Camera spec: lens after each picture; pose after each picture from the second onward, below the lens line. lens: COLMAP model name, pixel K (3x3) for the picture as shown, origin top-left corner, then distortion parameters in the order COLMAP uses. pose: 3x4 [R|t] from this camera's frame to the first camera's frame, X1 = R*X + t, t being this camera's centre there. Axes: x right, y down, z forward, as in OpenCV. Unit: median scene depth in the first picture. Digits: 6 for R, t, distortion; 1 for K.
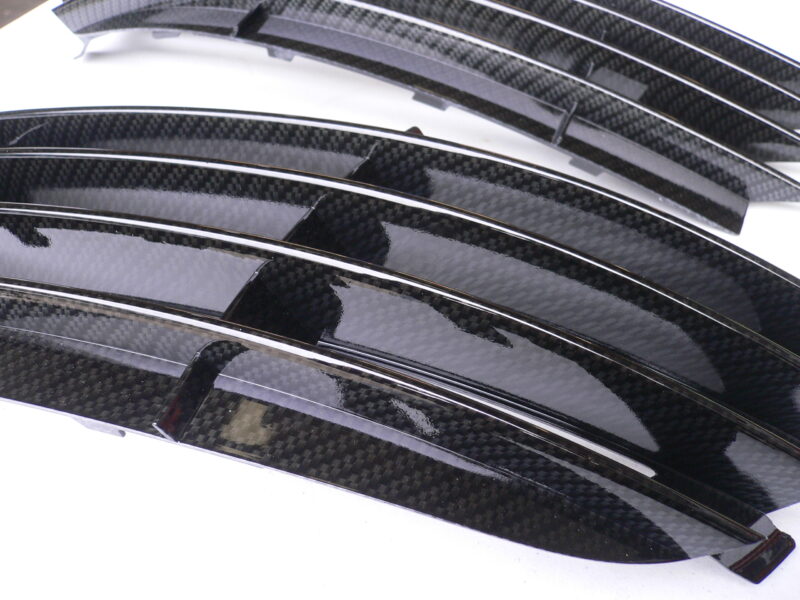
lens RADIAL K [[875.7, 0, 400.0], [0, 875.7, 300.0], [0, 0, 1]] dist [-0.069006, 0.020106]
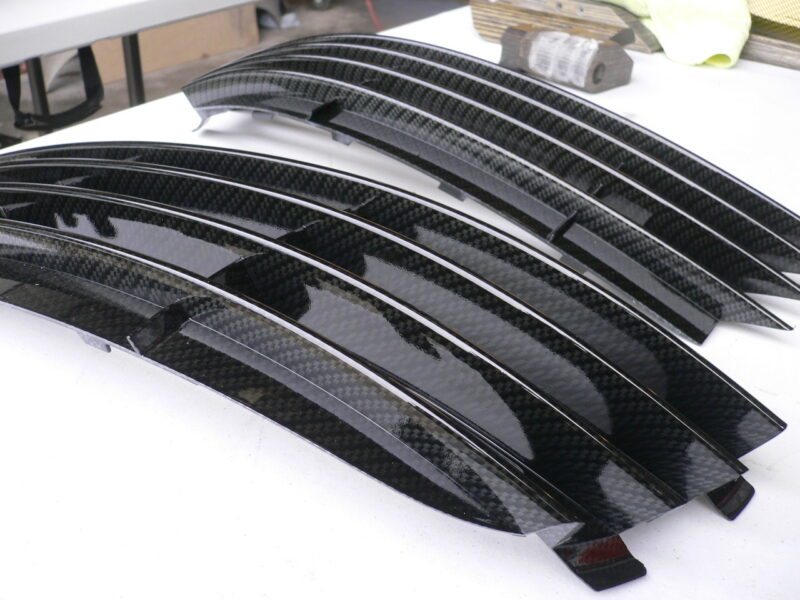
lens RADIAL K [[875.7, 0, 400.0], [0, 875.7, 300.0], [0, 0, 1]] dist [-0.069006, 0.020106]
pose [[0.973918, 0.168109, -0.152393, 0.172383], [-0.193110, 0.966740, -0.167695, 0.127794], [0.119134, 0.192750, 0.973989, -0.136433]]
